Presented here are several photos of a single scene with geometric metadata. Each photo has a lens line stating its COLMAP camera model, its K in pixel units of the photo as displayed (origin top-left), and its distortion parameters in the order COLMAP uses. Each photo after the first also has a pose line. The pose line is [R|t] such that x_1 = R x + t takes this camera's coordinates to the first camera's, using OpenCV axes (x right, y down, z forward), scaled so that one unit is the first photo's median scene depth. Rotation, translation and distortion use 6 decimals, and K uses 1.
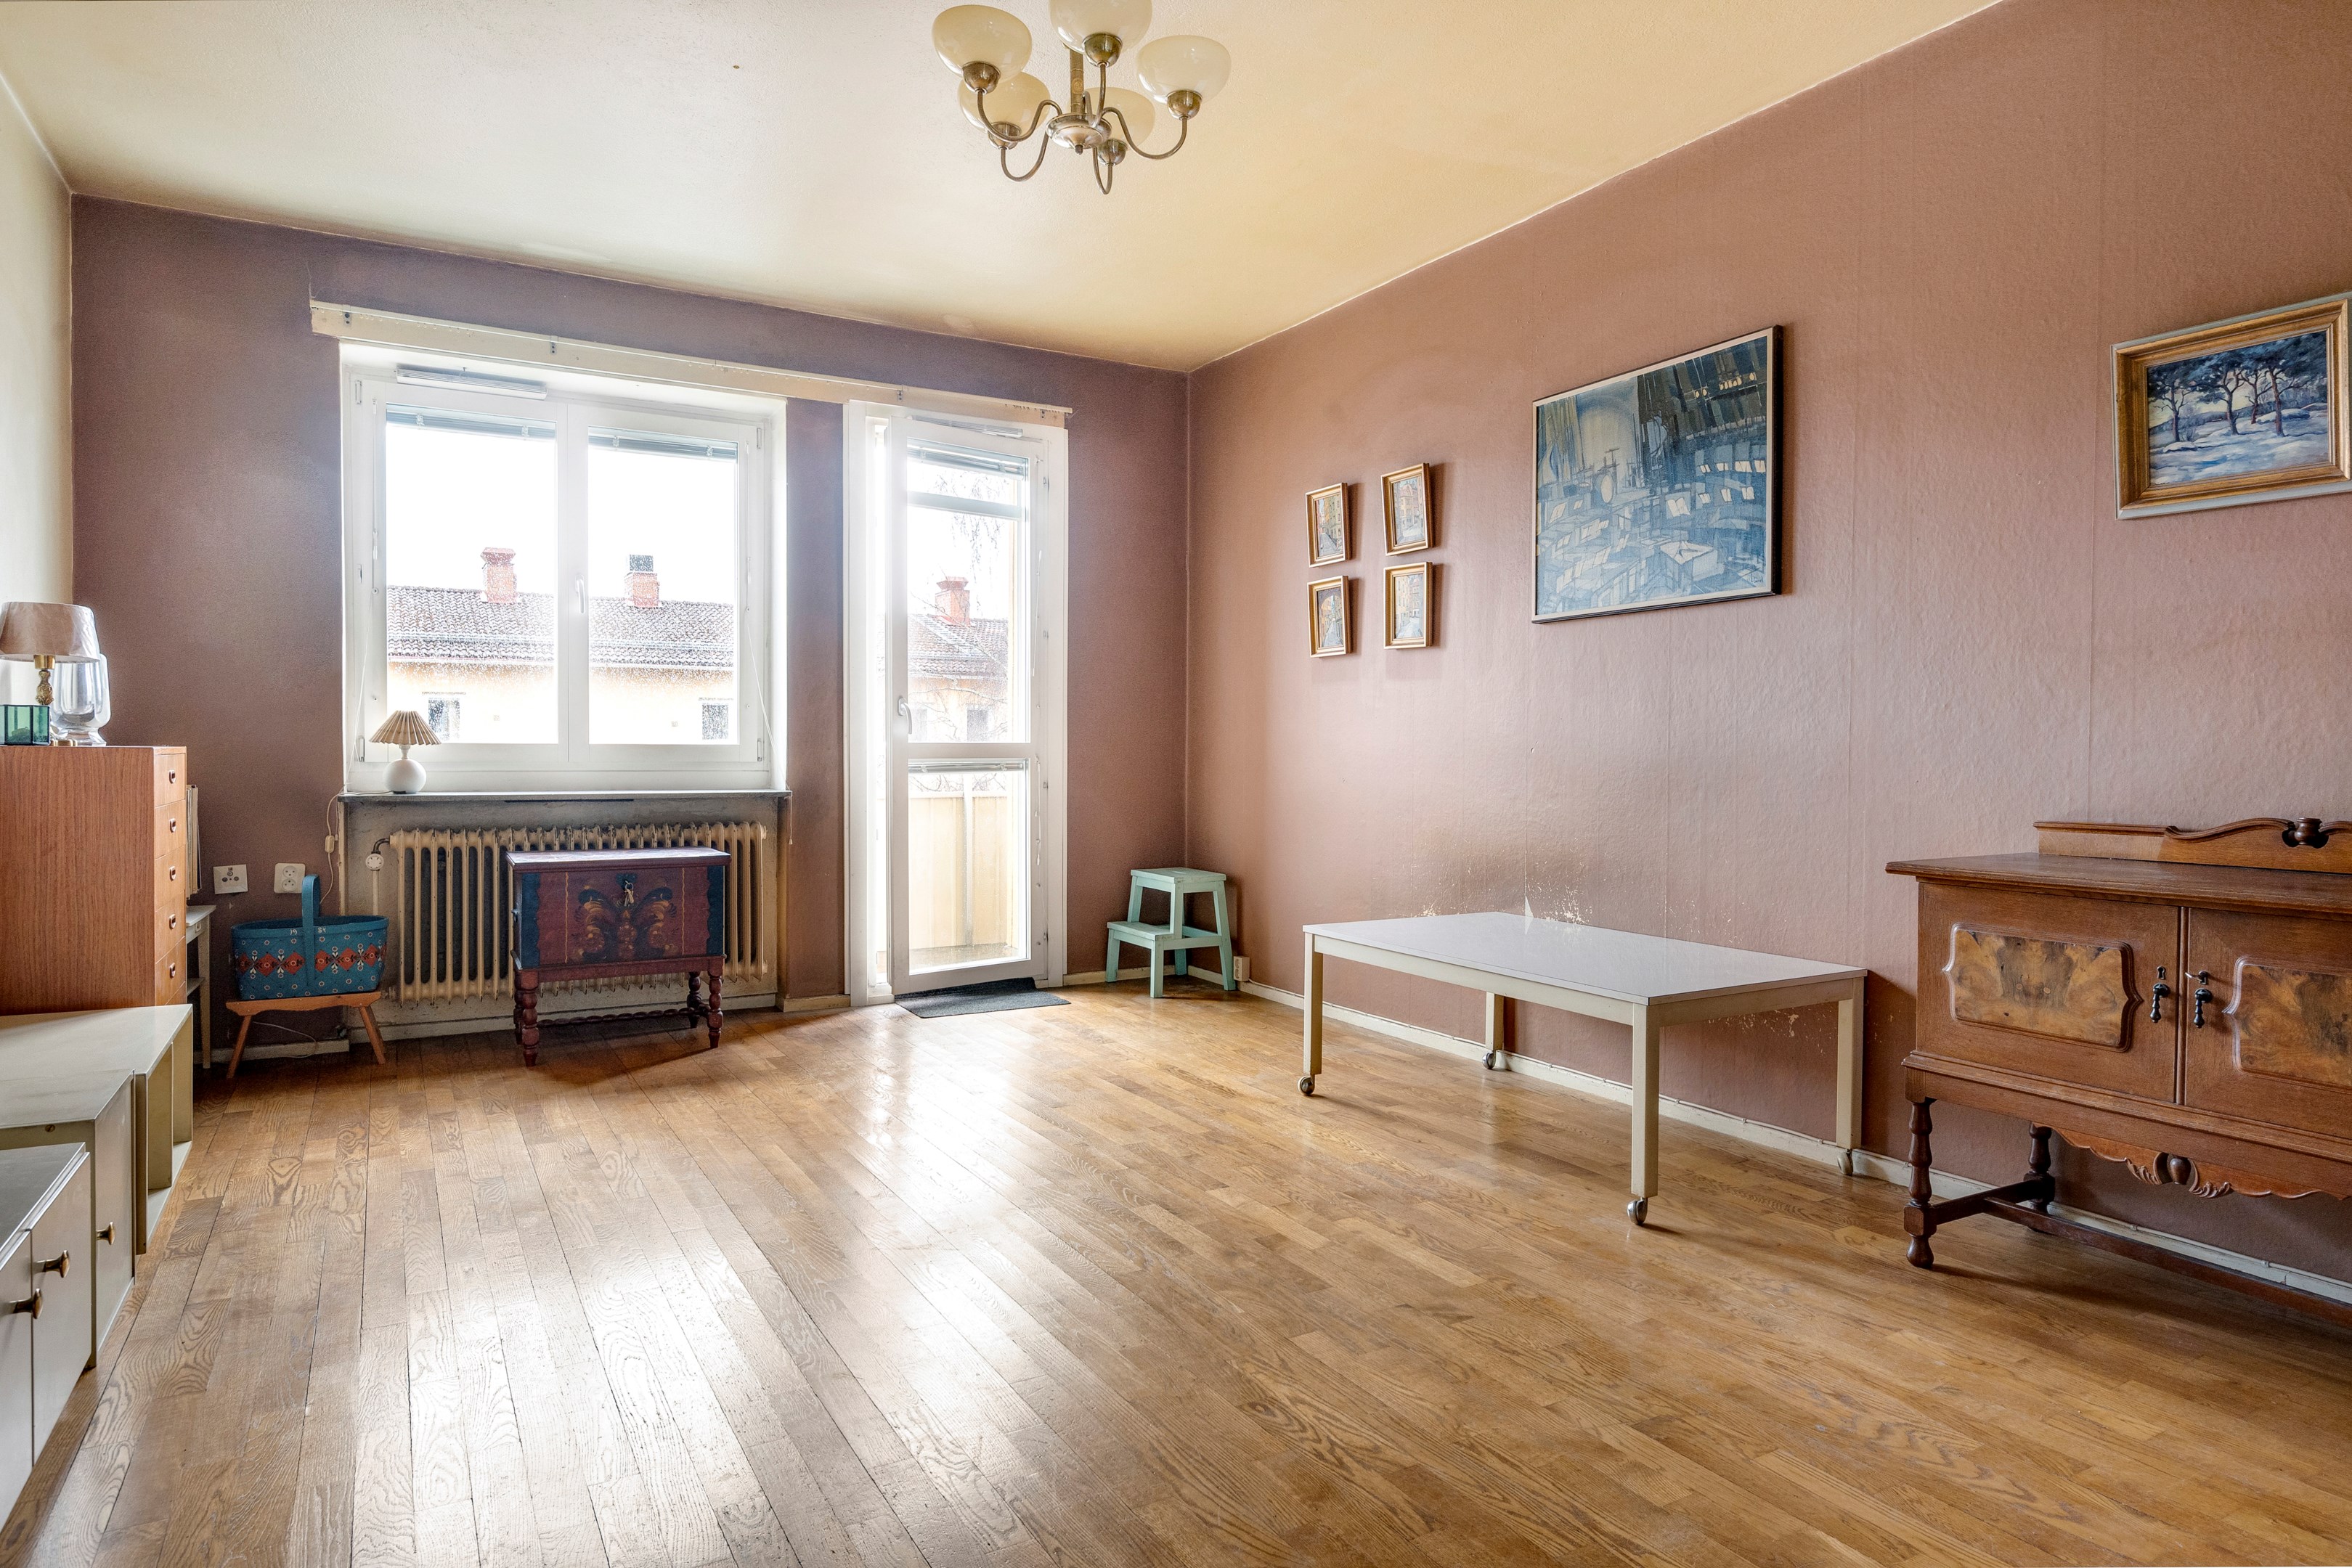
lens RADIAL K [[1396.5, 0, 1213.6], [0, 1396.5, 774.9], [0, 0, 1]] dist [0.005348, -0.011718]
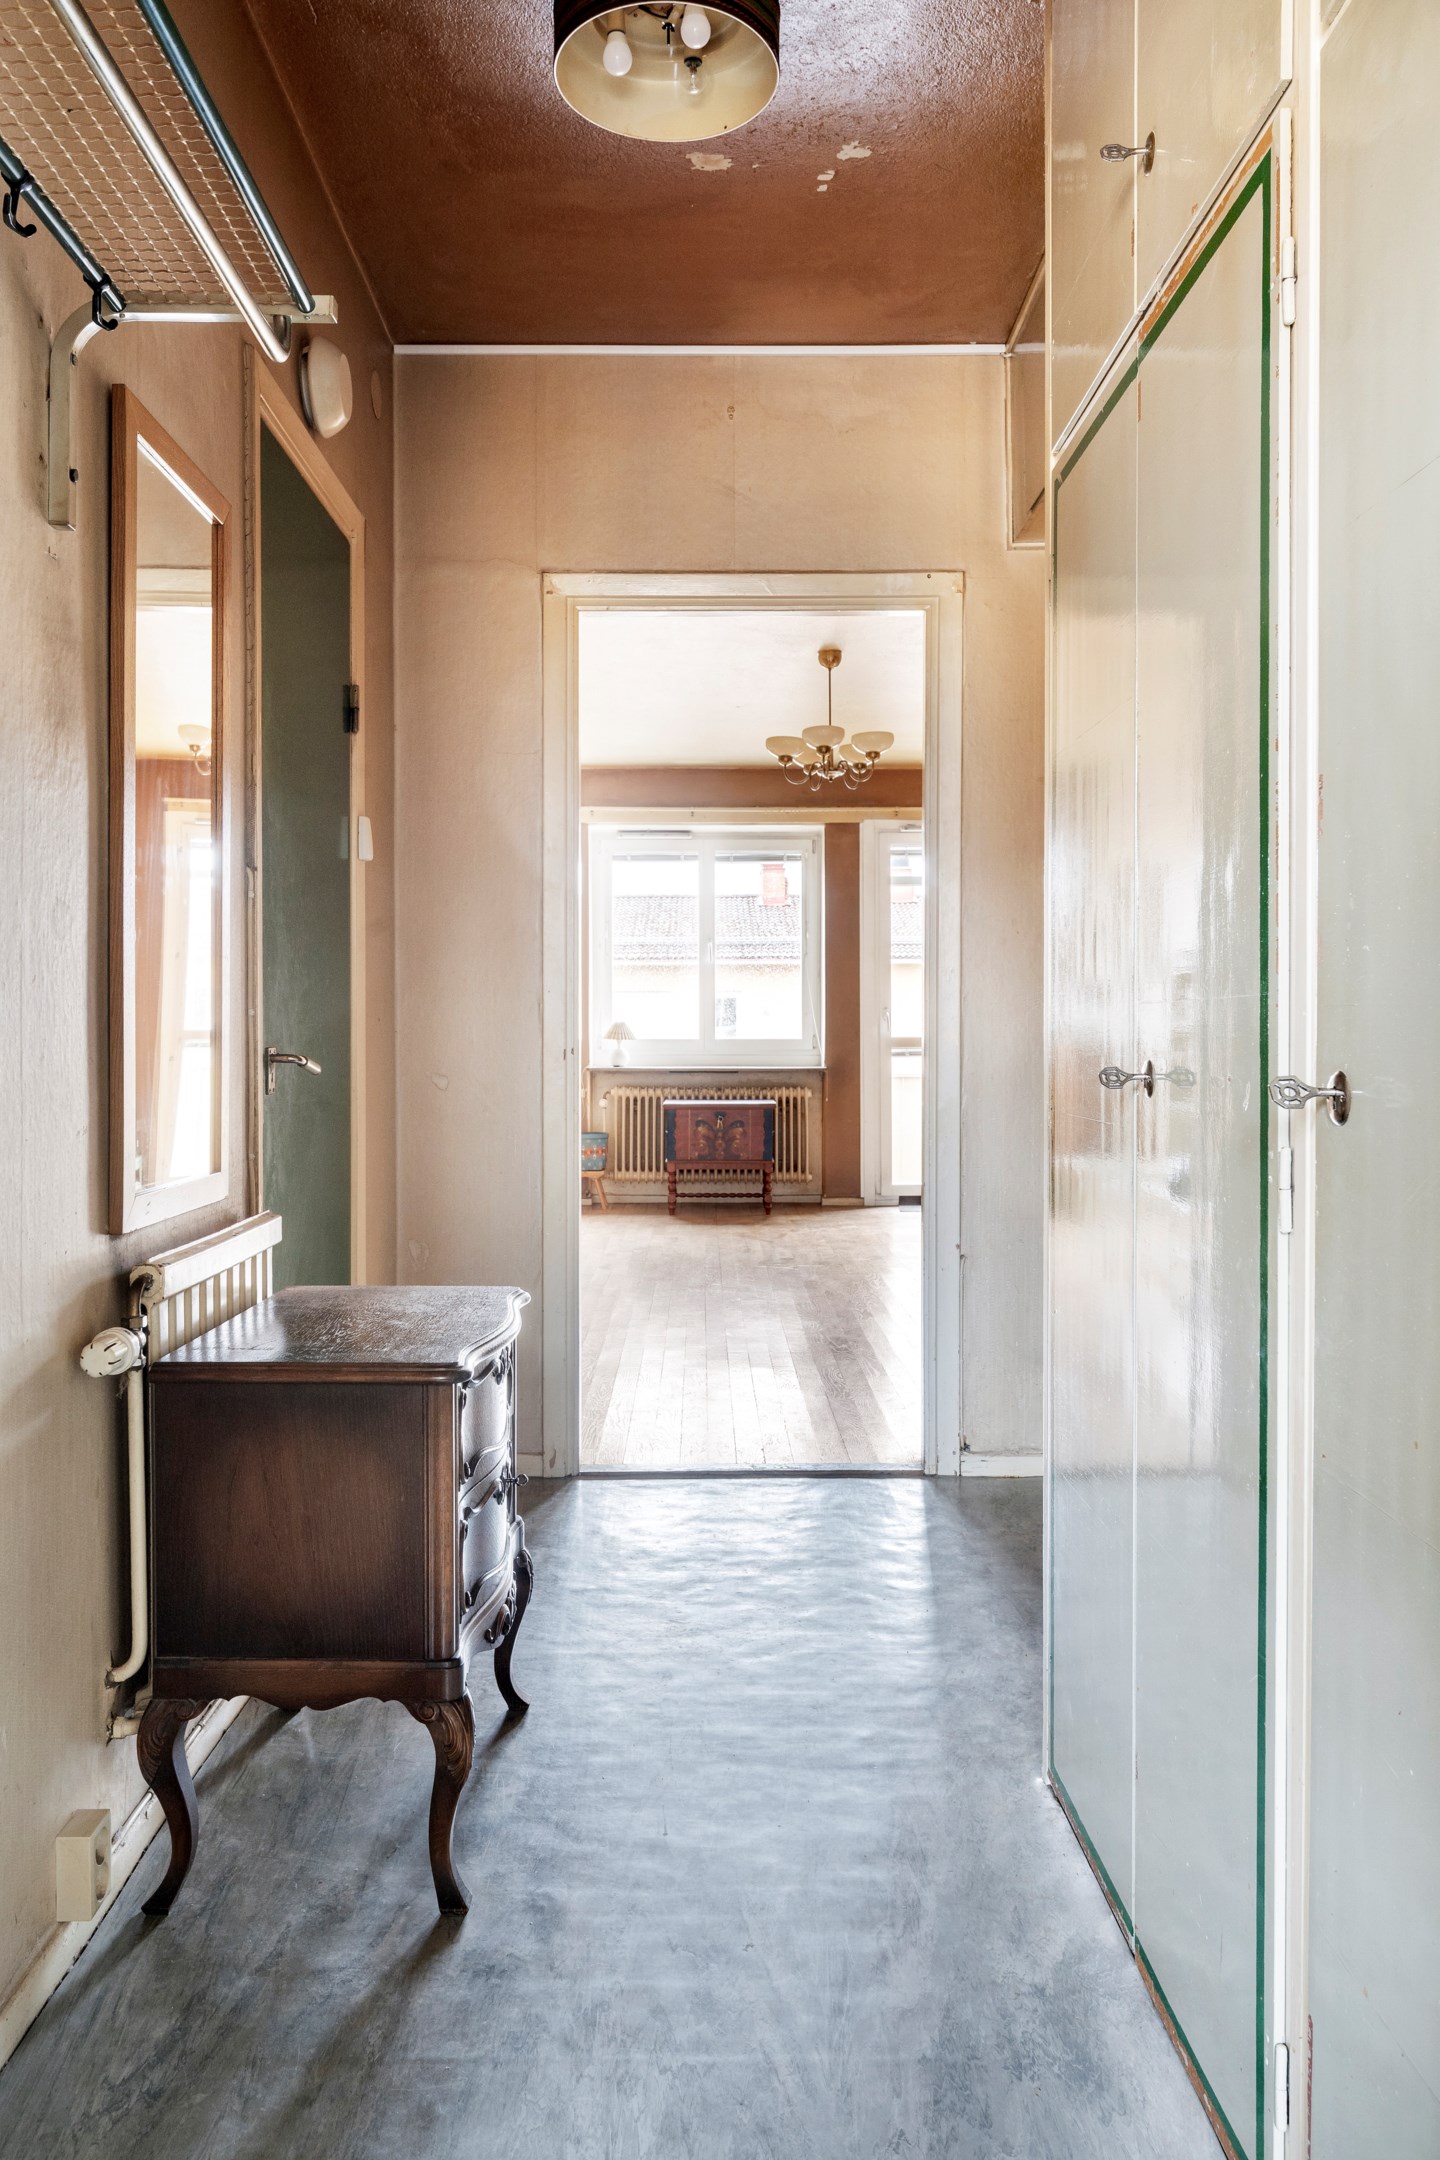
lens RADIAL K [[1651.7, 0, 715.5], [0, 1651.7, 1045.9], [0, 0, 1]] dist [0.002333, -0.000218]
pose [[0.862583, -0.003036, -0.505906, 0.622201], [-0.003943, 0.999911, -0.012722, 0.013086], [0.505899, 0.012968, 0.862495, -0.797004]]
